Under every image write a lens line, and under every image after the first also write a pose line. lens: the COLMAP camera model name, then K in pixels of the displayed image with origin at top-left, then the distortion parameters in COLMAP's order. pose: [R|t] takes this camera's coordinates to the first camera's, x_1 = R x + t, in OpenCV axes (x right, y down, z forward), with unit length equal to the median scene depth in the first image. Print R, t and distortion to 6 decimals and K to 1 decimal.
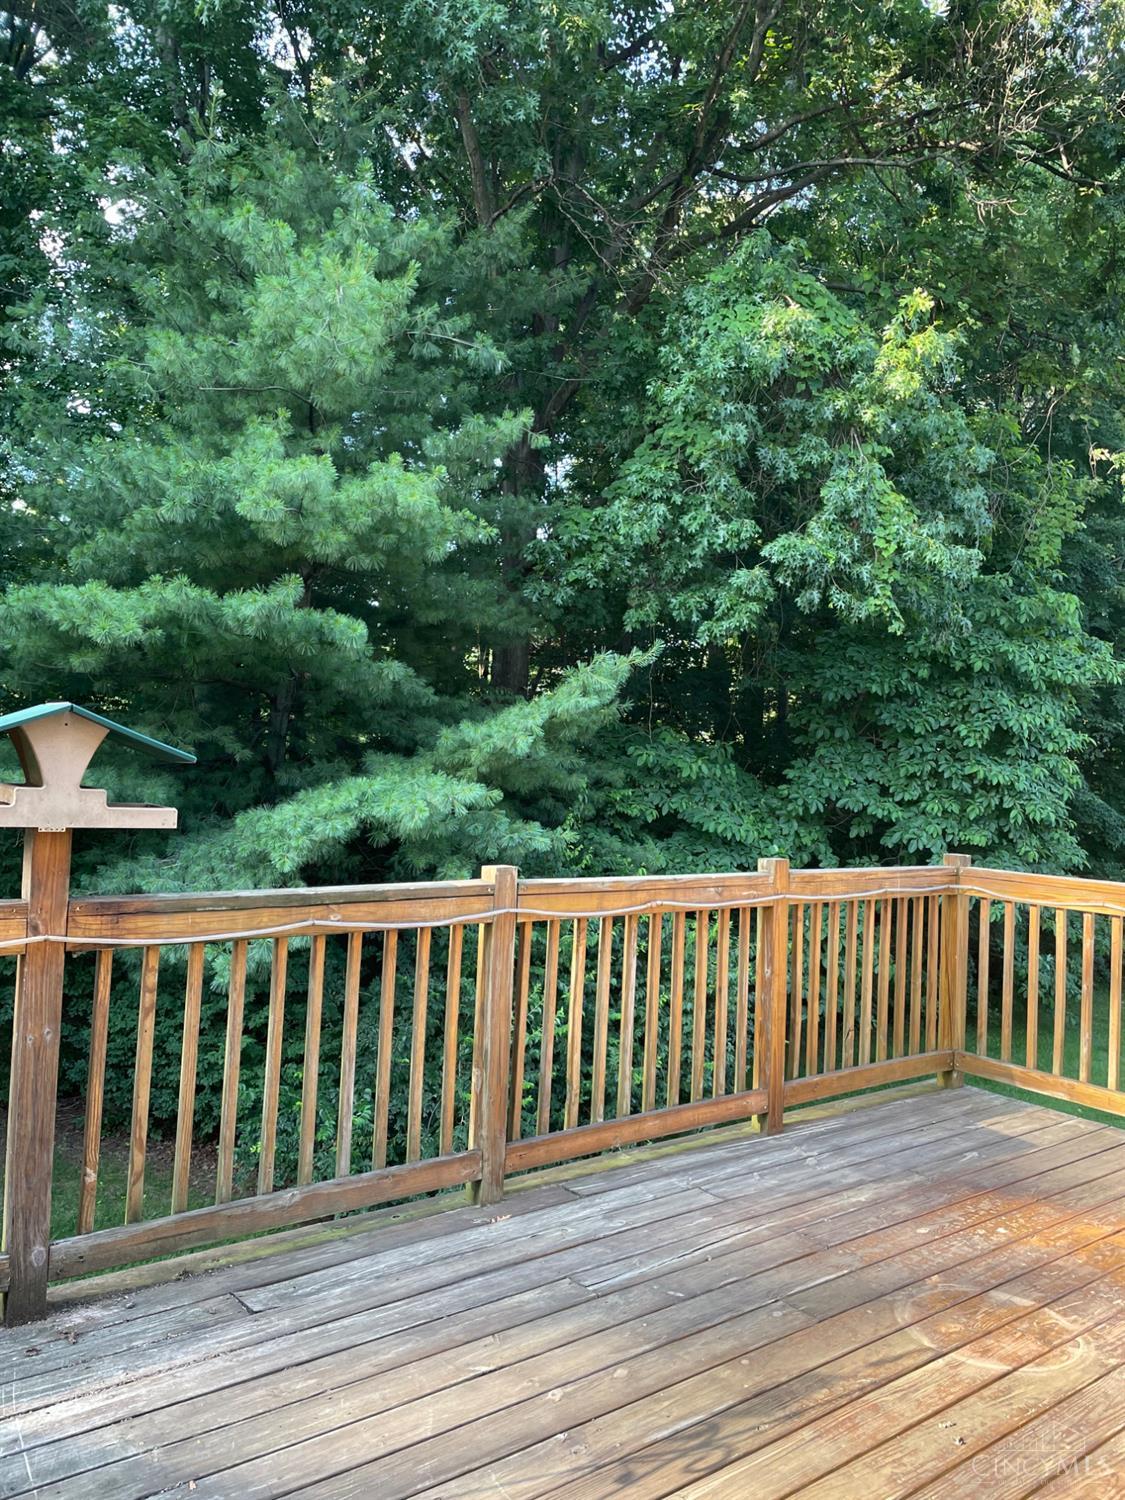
lens RADIAL K [[1138.8, 0, 559.7], [0, 1138.8, 751.5], [0, 0, 1]] dist [0.068262, -0.062494]
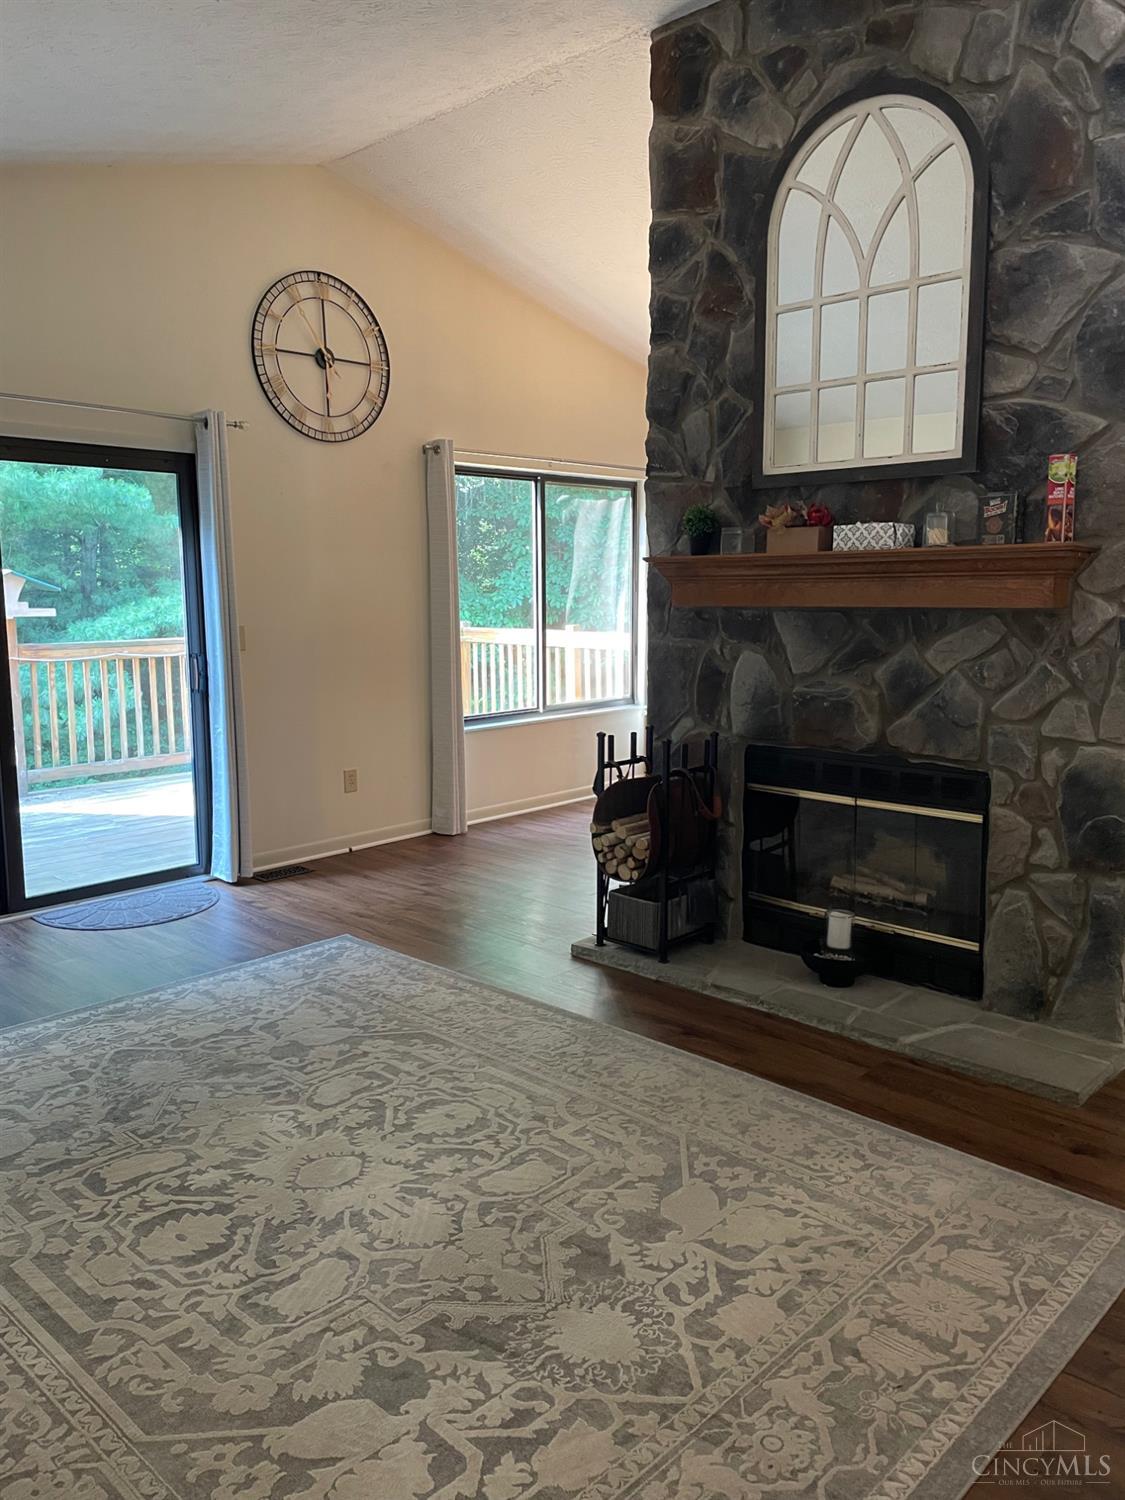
lens RADIAL K [[1138.8, 0, 562.5], [0, 1138.8, 737.7], [0, 0, 1]] dist [0.068262, -0.062494]
pose [[0.988741, -0.060992, 0.136641, 0.146238], [0.039275, 0.986922, 0.156340, -0.008130], [-0.144389, -0.149213, 0.978206, -0.602637]]
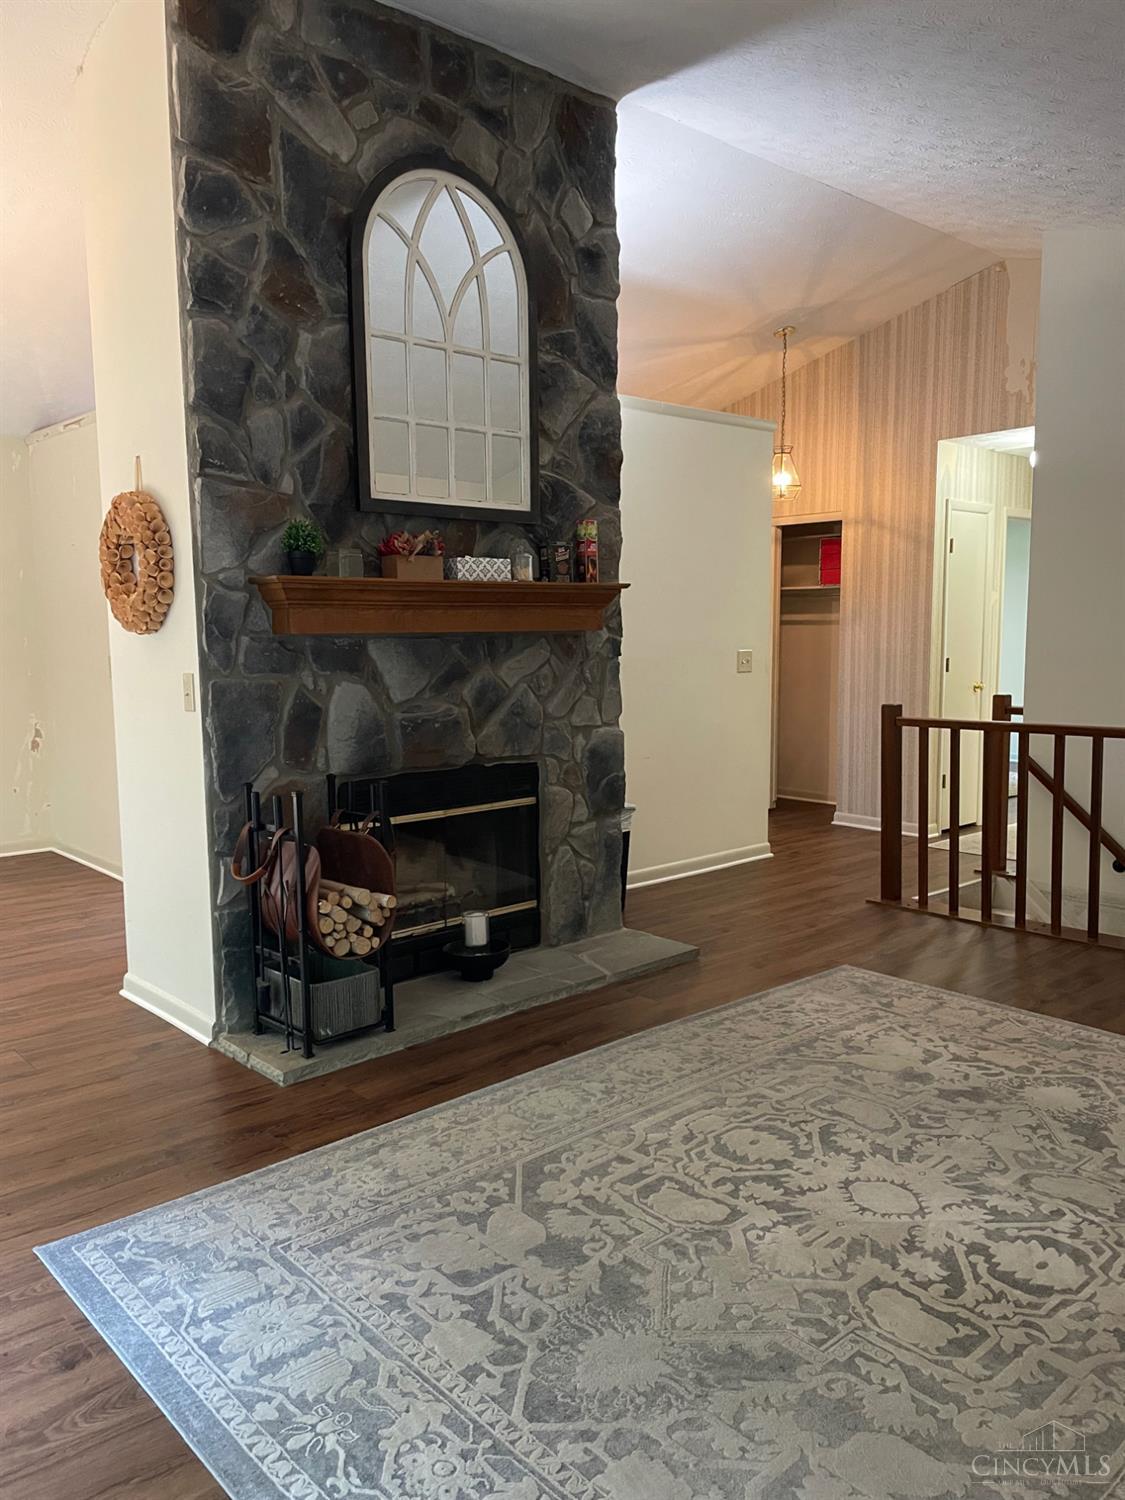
lens RADIAL K [[1138.8, 0, 569.6], [0, 1138.8, 752.0], [0, 0, 1]] dist [0.068262, -0.062494]
pose [[-0.069701, -0.144449, 0.987054, -1.244517], [-0.010403, 0.989512, 0.144074, 0.008600], [-0.997514, -0.000226, -0.070473, 1.232053]]
